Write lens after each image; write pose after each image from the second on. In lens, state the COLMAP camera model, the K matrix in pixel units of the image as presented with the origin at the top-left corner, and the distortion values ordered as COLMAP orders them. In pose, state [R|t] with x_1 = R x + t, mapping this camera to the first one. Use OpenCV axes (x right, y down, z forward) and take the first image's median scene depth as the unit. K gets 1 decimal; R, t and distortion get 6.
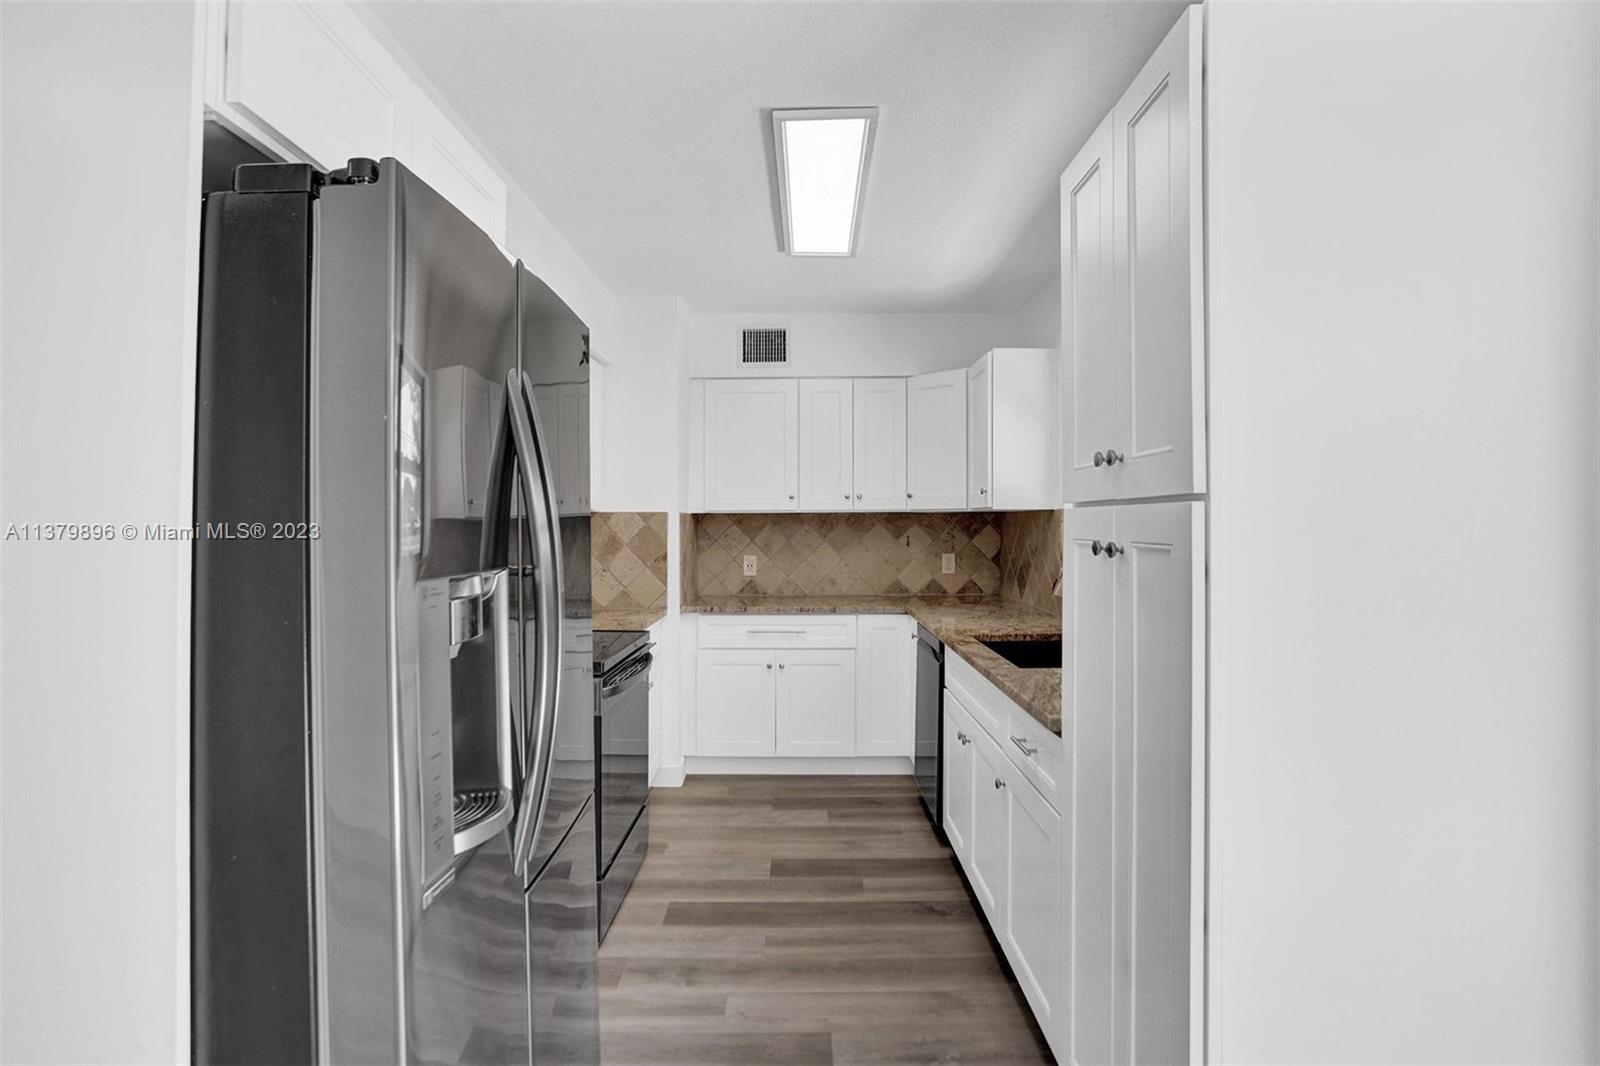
lens RADIAL K [[797.6, 0, 798.9], [0, 797.6, 516.1], [0, 0, 1]] dist [-0.063381, 0.025220]
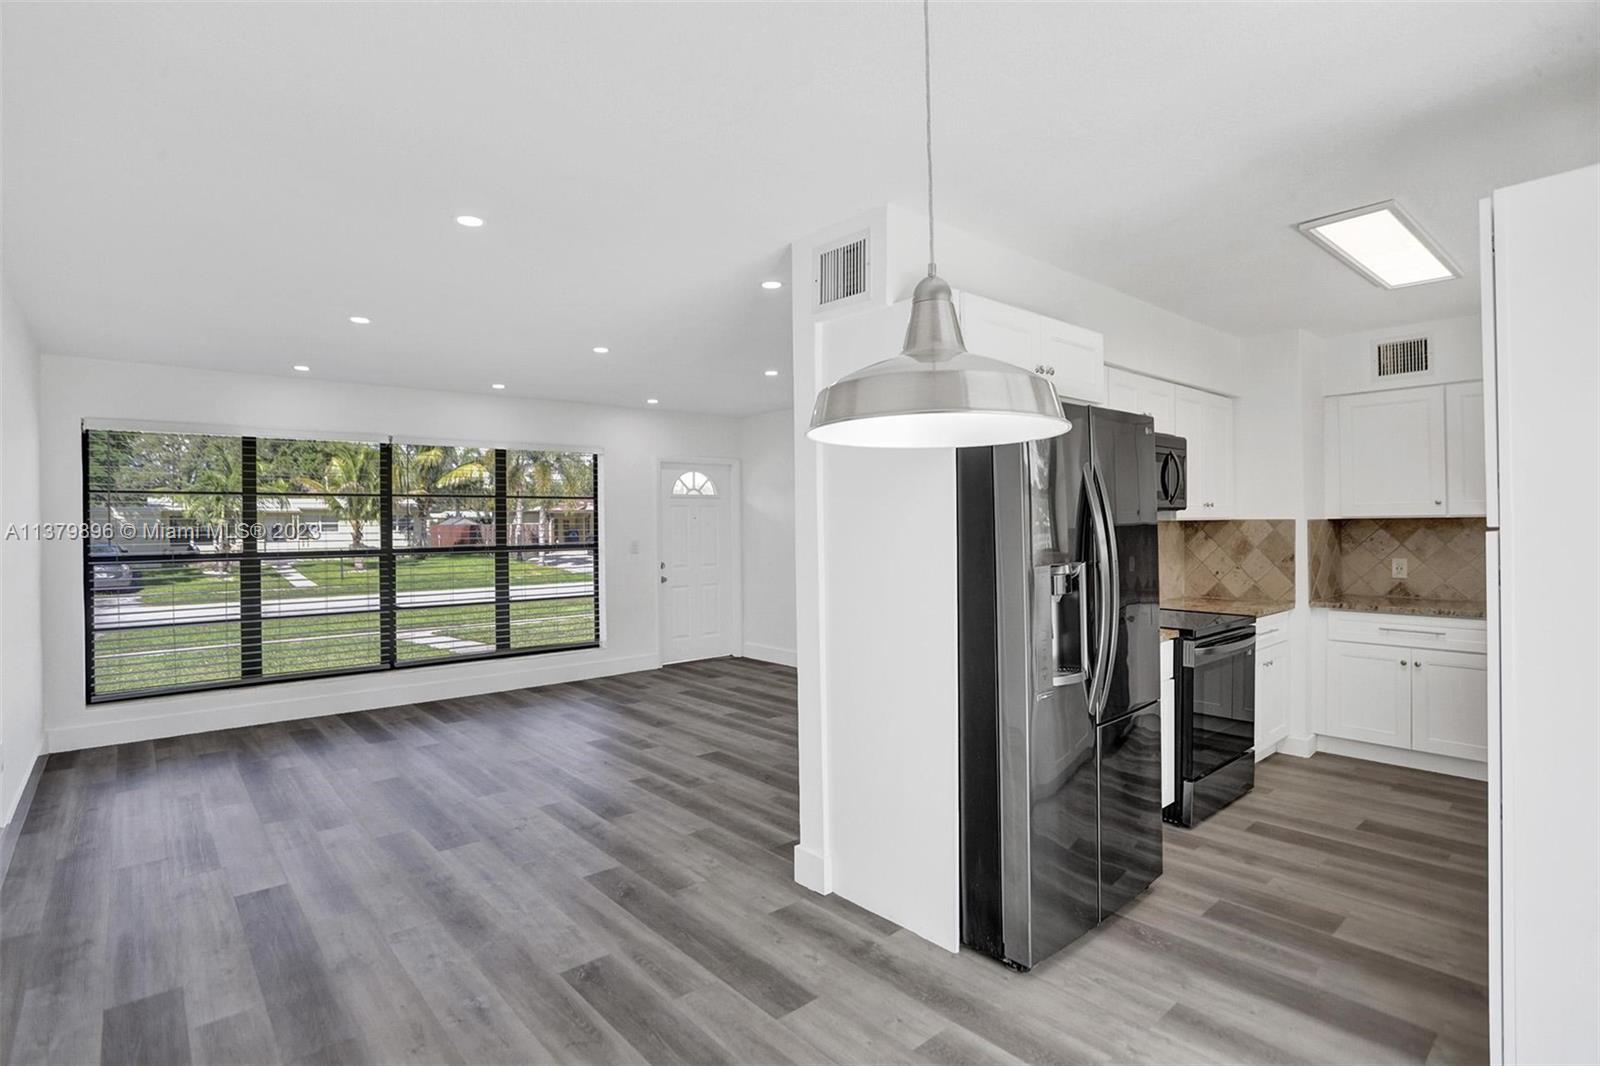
lens RADIAL K [[797.6, 0, 798.4], [0, 797.6, 523.3], [0, 0, 1]] dist [-0.063381, 0.025220]
pose [[0.654923, -0.007284, -0.755661, 0.215758], [0.018284, 0.999814, 0.006210, -0.019086], [0.755474, -0.017884, 0.654934, -0.283417]]
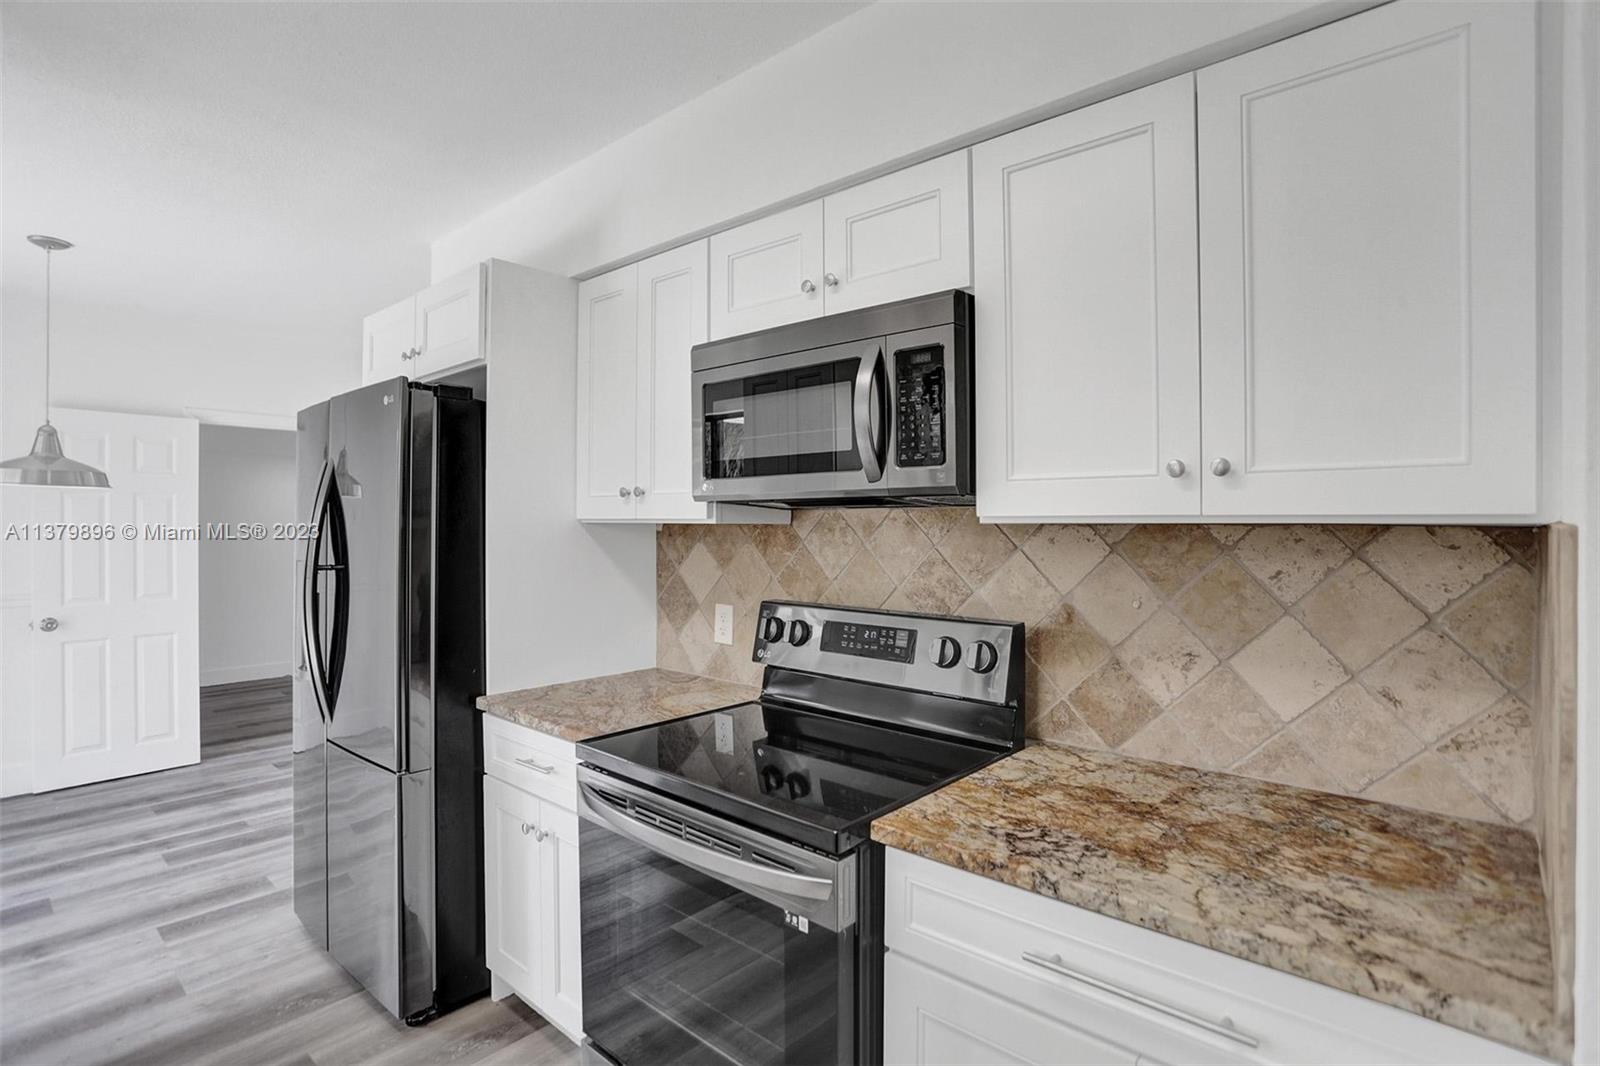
lens RADIAL K [[797.6, 0, 804.4], [0, 797.6, 519.3], [0, 0, 1]] dist [-0.063381, 0.025220]
pose [[-0.648787, -0.008723, -0.760920, 0.094949], [0.002365, 0.999906, -0.013479, -0.003923], [0.760967, -0.010544, -0.648705, 0.966823]]
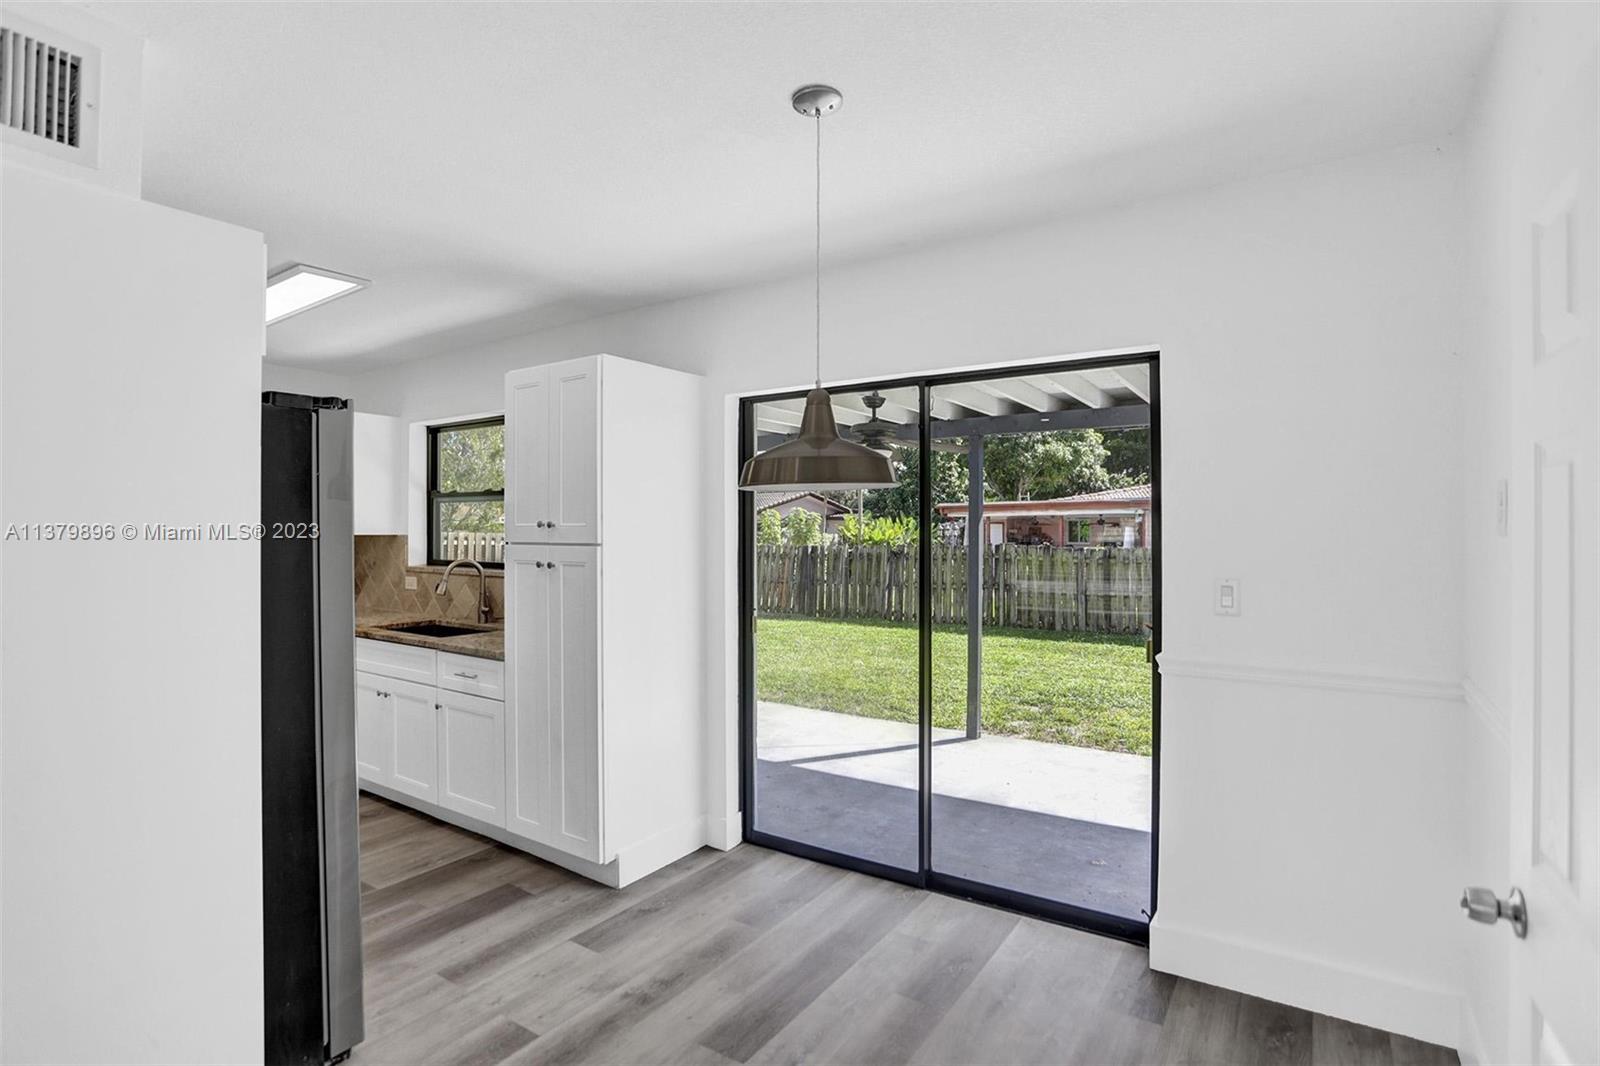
lens RADIAL K [[797.6, 0, 790.1], [0, 797.6, 530.0], [0, 0, 1]] dist [-0.063381, 0.025220]
pose [[0.561112, -0.001237, 0.827739, -0.383750], [-0.006643, 0.999960, 0.005998, -0.026633], [-0.827714, -0.008864, 0.561081, -0.299469]]
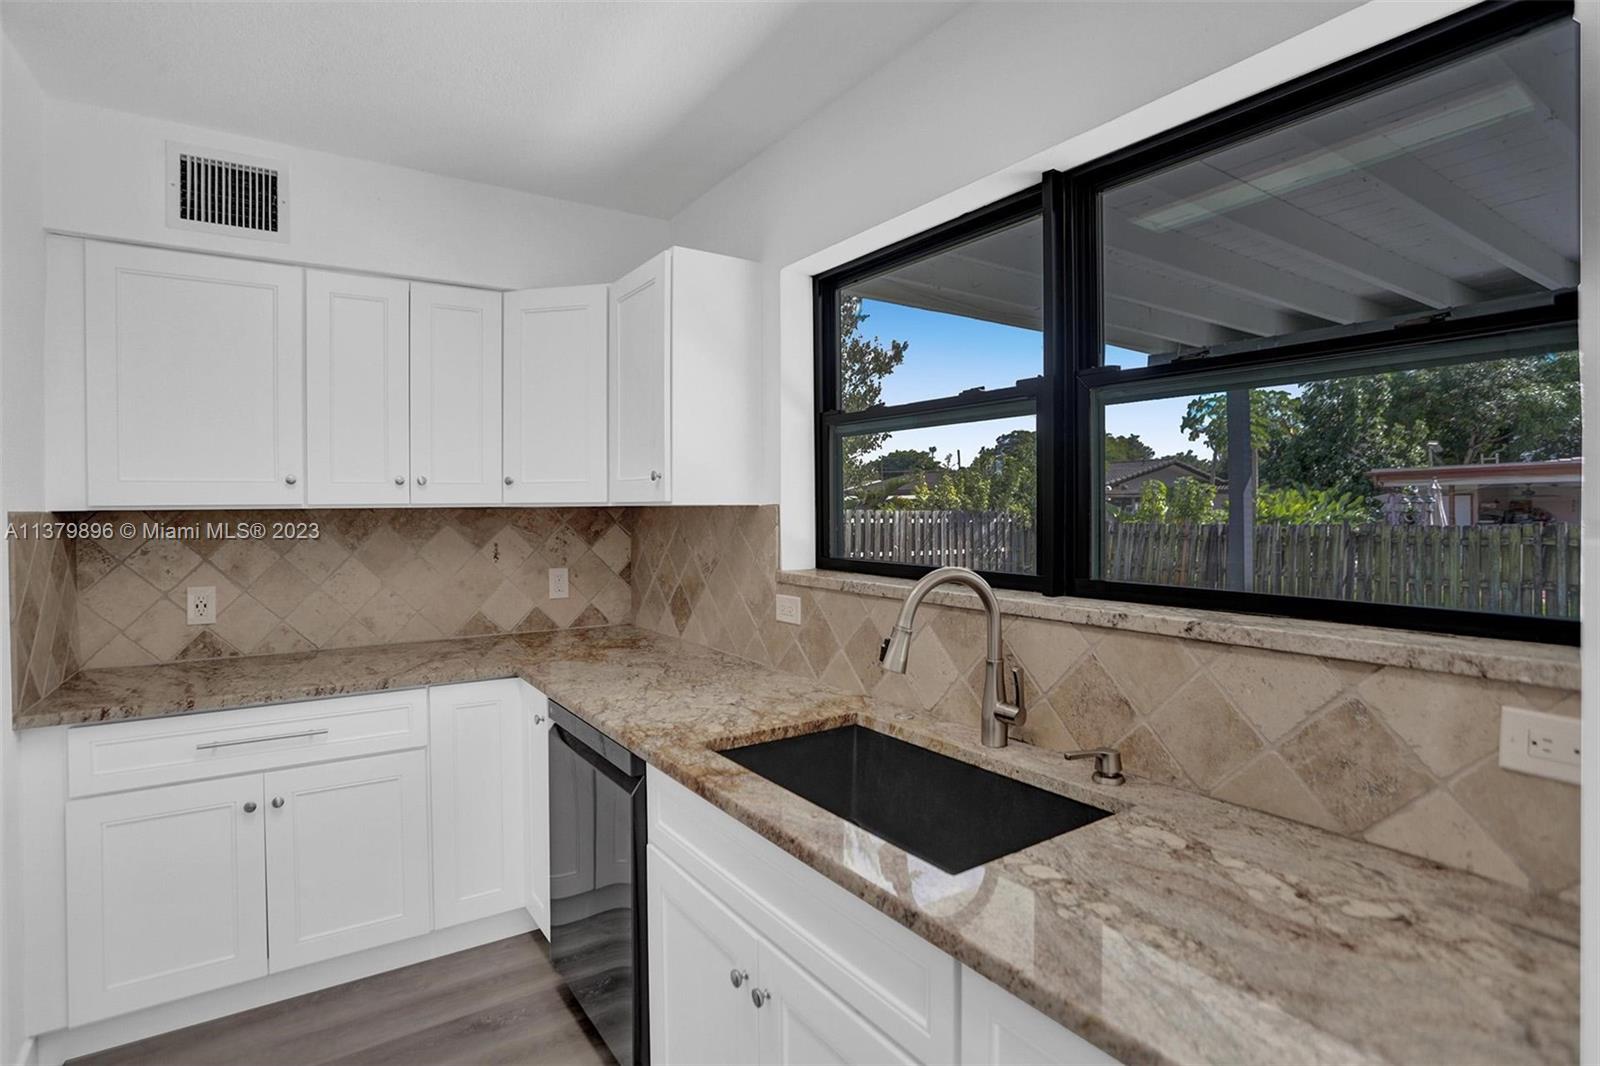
lens RADIAL K [[797.6, 0, 782.0], [0, 797.6, 510.2], [0, 0, 1]] dist [-0.063381, 0.025220]
pose [[0.834807, -0.006146, 0.550509, -0.024305], [-0.000045, 0.999937, 0.011232, -0.010308], [-0.550543, -0.009401, 0.834754, 0.392009]]
